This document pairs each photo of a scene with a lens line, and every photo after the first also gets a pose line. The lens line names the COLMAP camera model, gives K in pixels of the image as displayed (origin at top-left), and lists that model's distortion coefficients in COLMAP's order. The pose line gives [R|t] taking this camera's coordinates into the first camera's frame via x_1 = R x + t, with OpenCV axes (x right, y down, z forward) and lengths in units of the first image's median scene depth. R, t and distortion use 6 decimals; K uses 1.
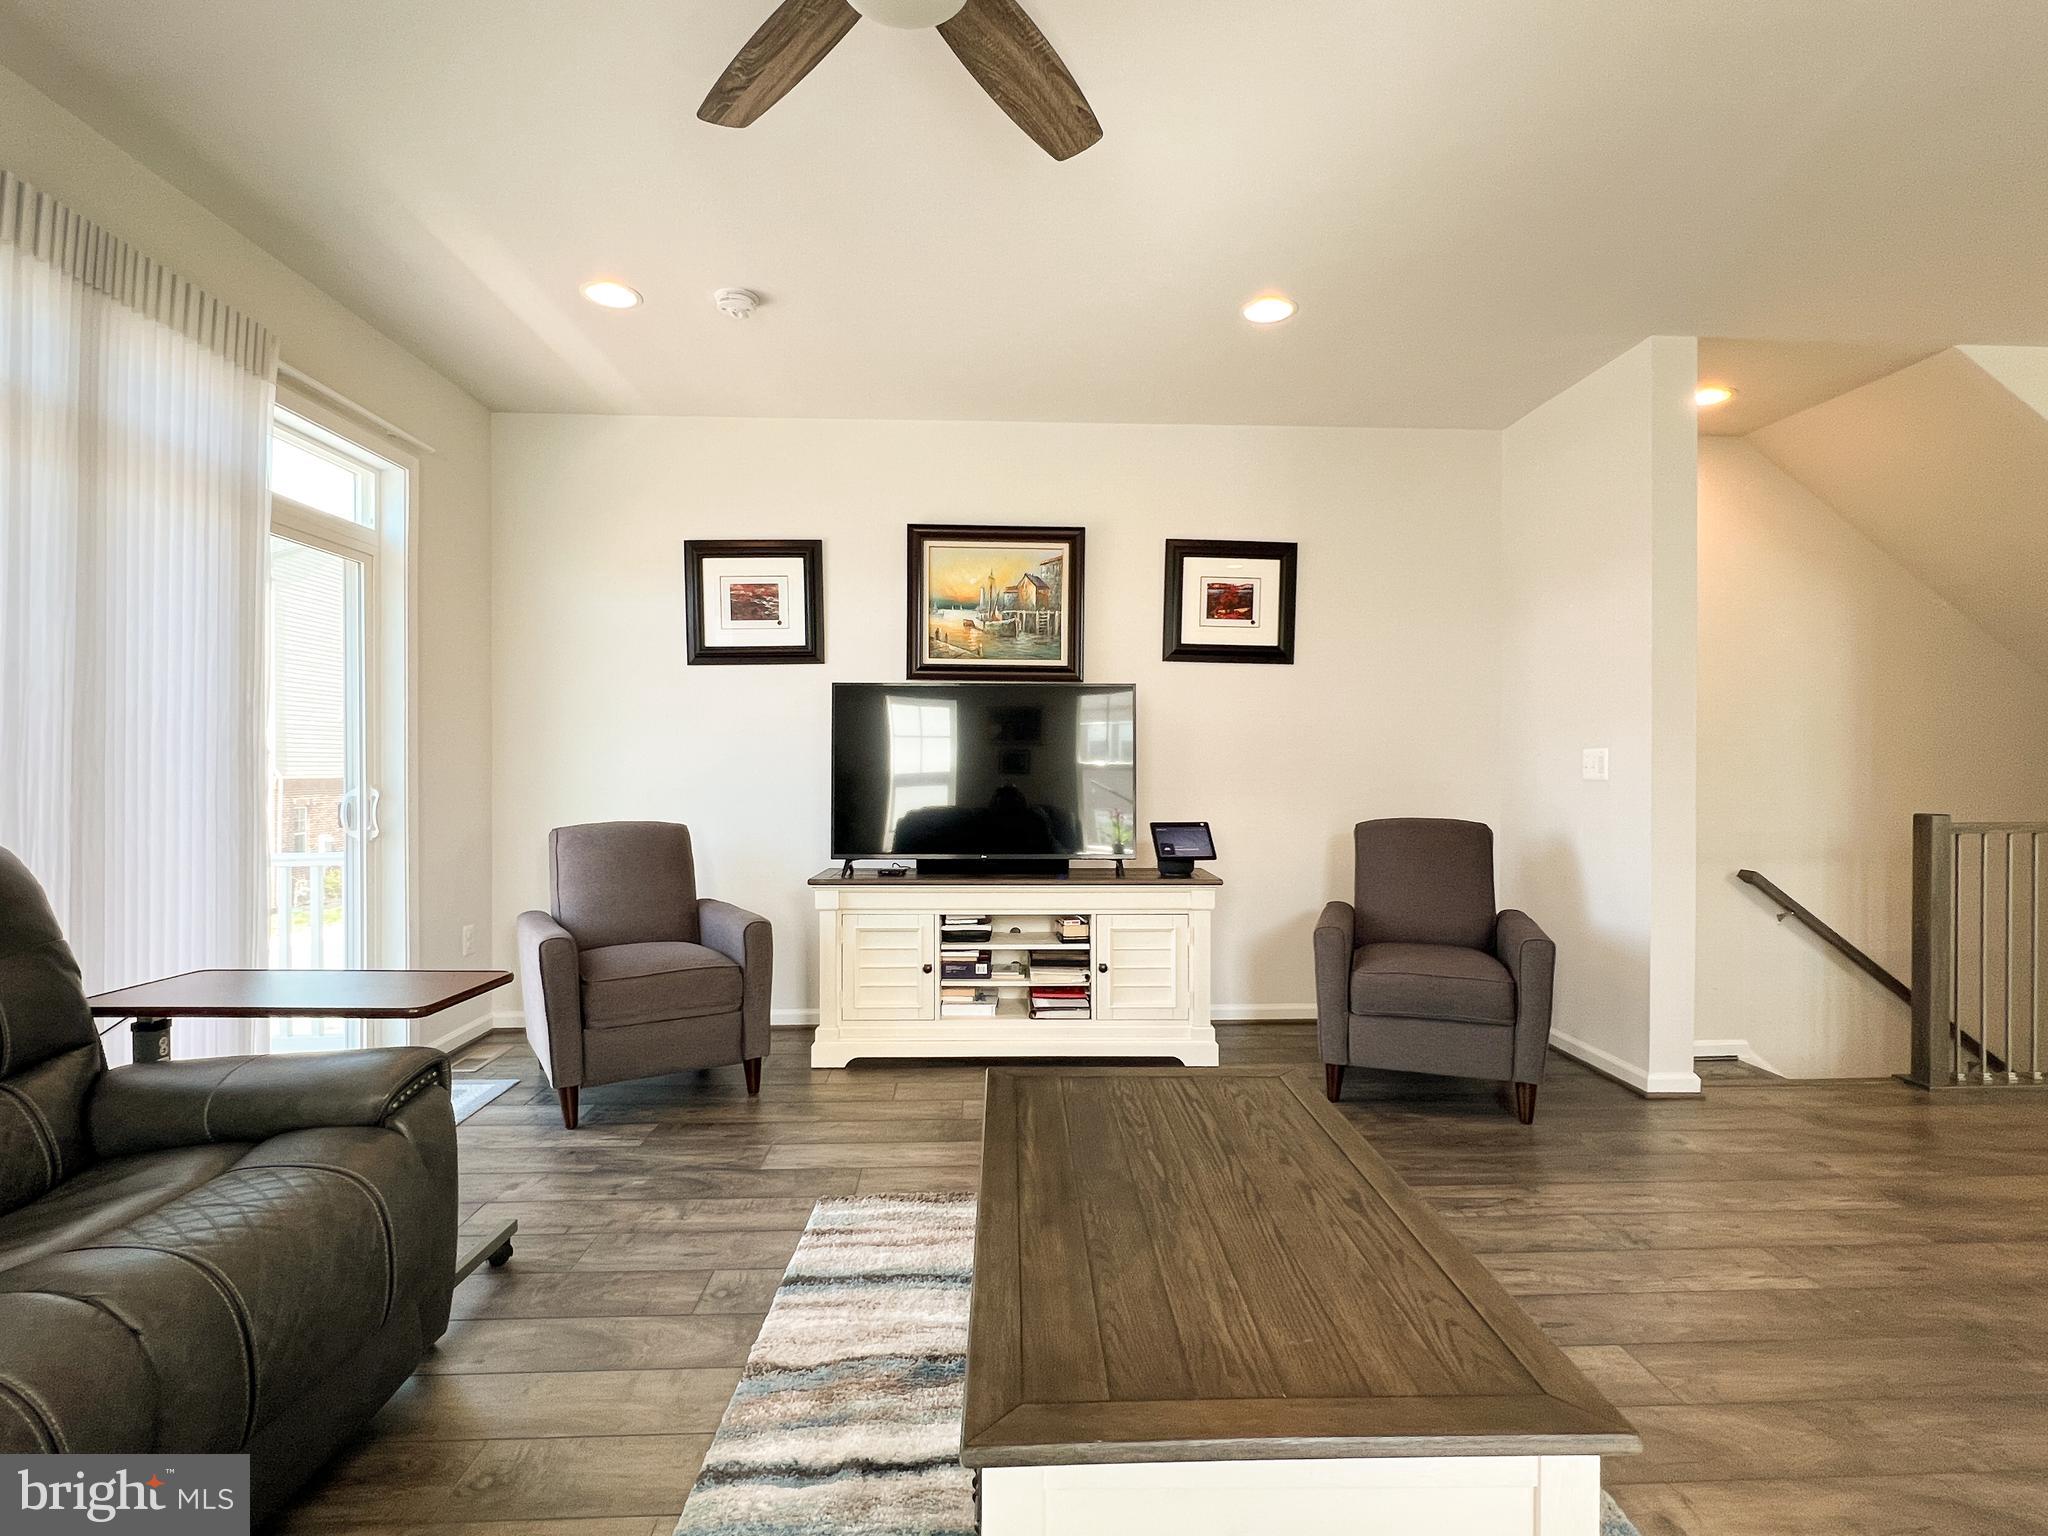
lens RADIAL K [[990.5, 0, 1021.8], [0, 990.5, 769.8], [0, 0, 1]] dist [-0.000315, -0.000640]
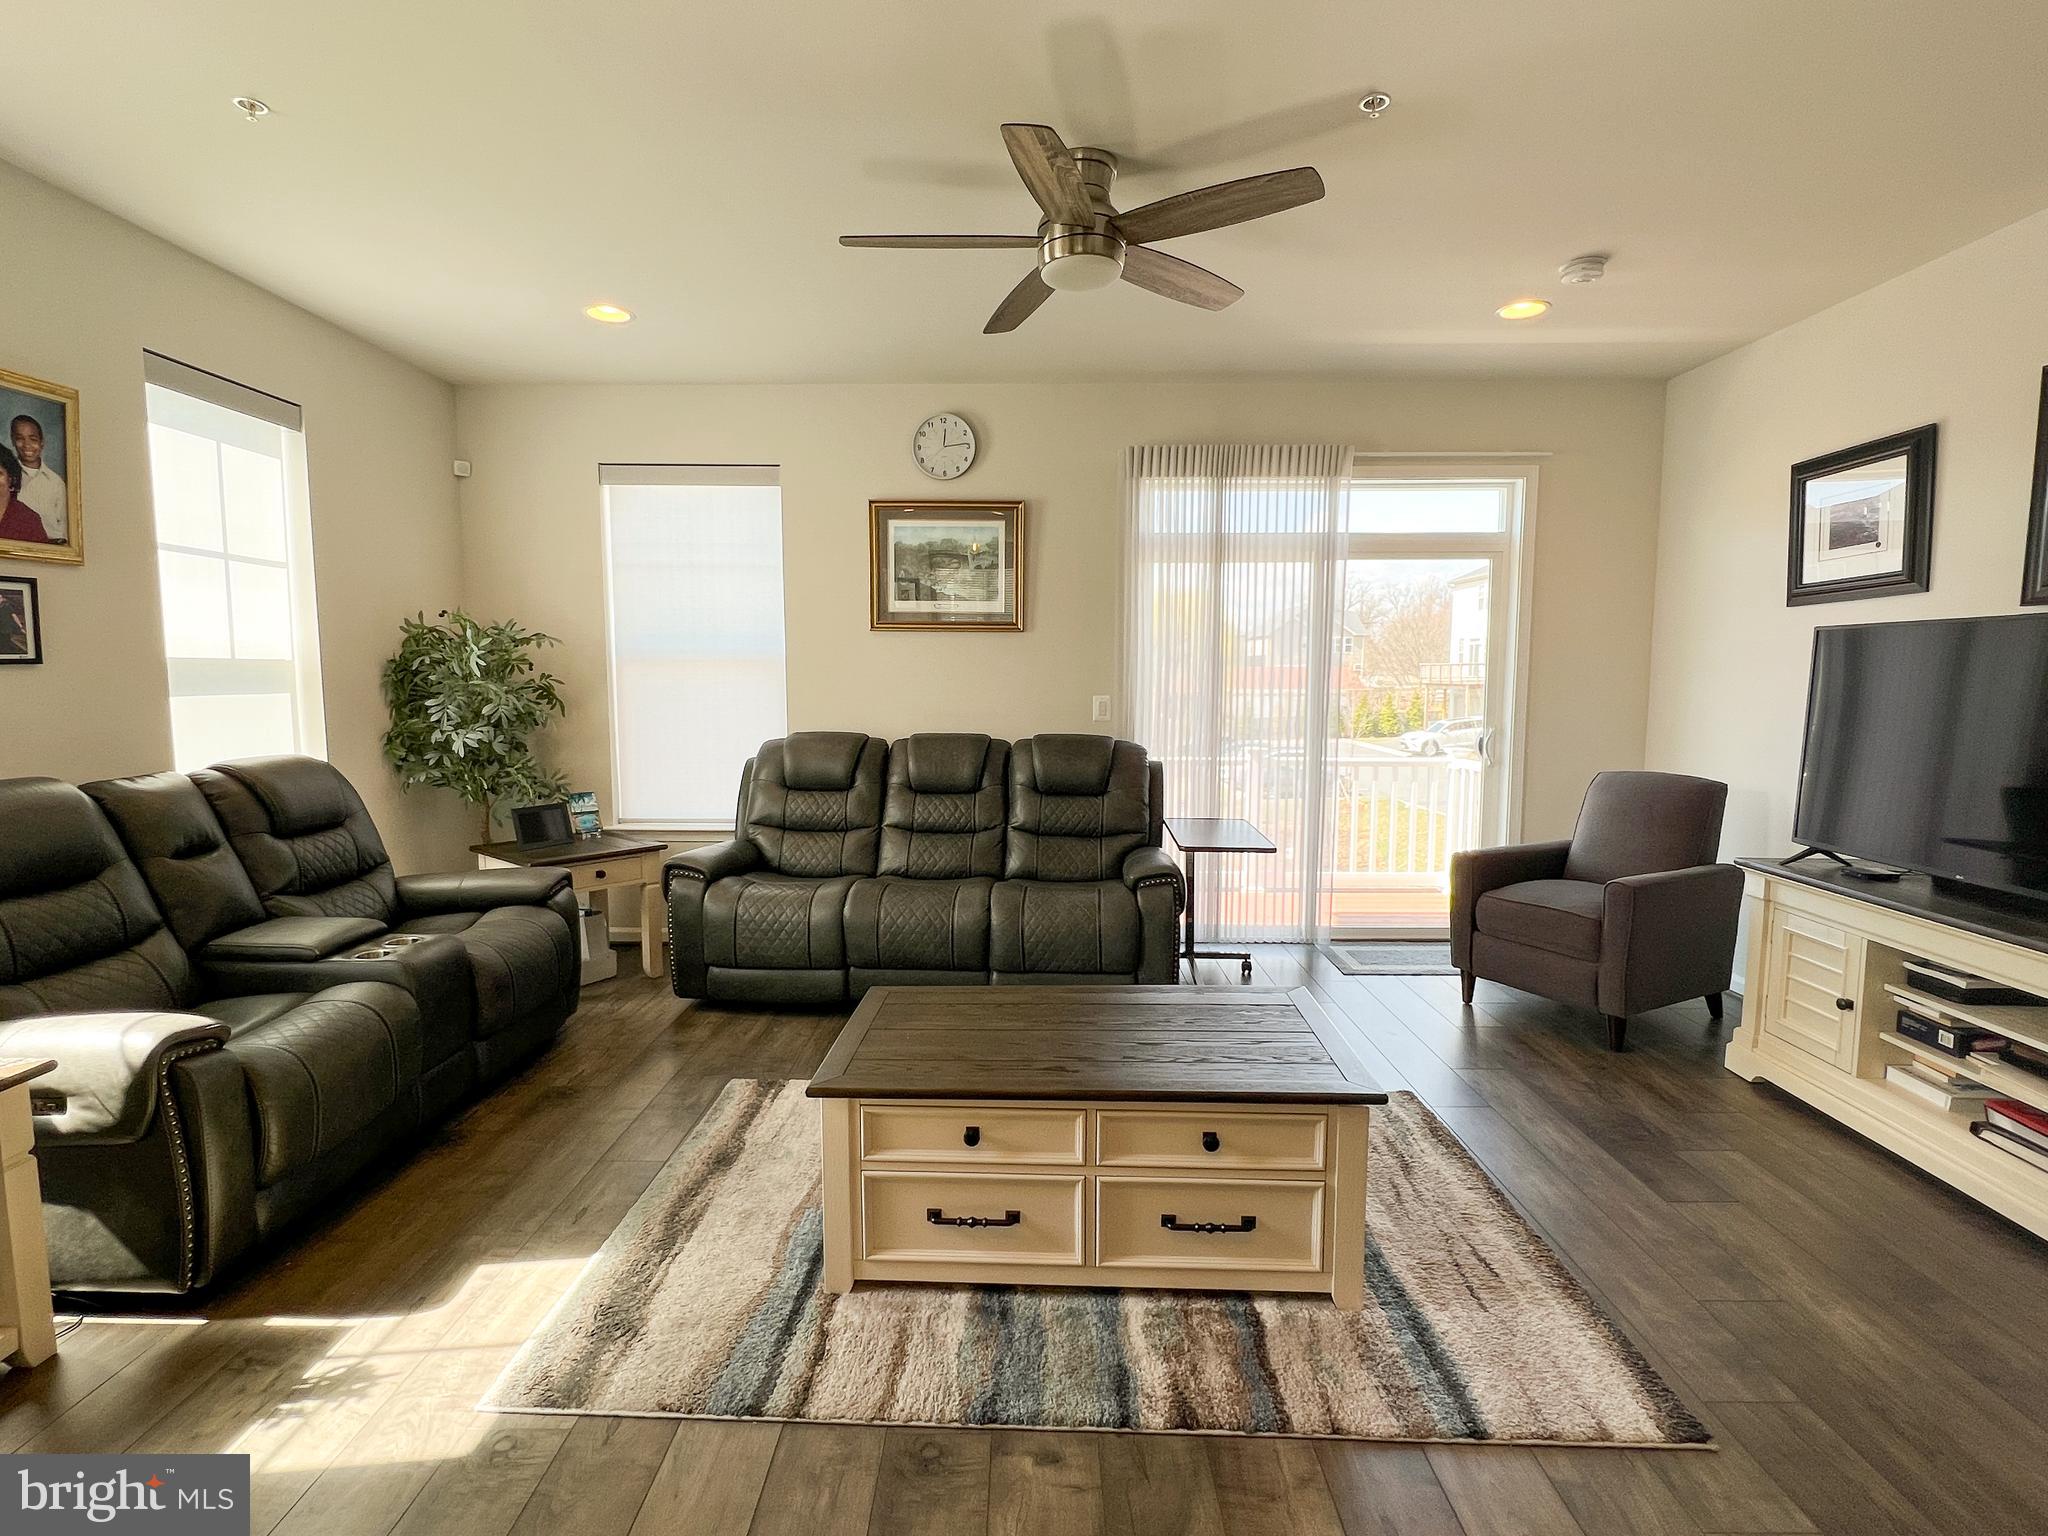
lens RADIAL K [[990.5, 0, 1021.8], [0, 990.5, 769.8], [0, 0, 1]] dist [-0.000315, -0.000640]
pose [[-0.047910, 0.098710, -0.993962, 0.661393], [-0.007393, 0.995043, 0.099174, -0.047978], [0.998824, 0.012099, -0.046943, 0.397576]]
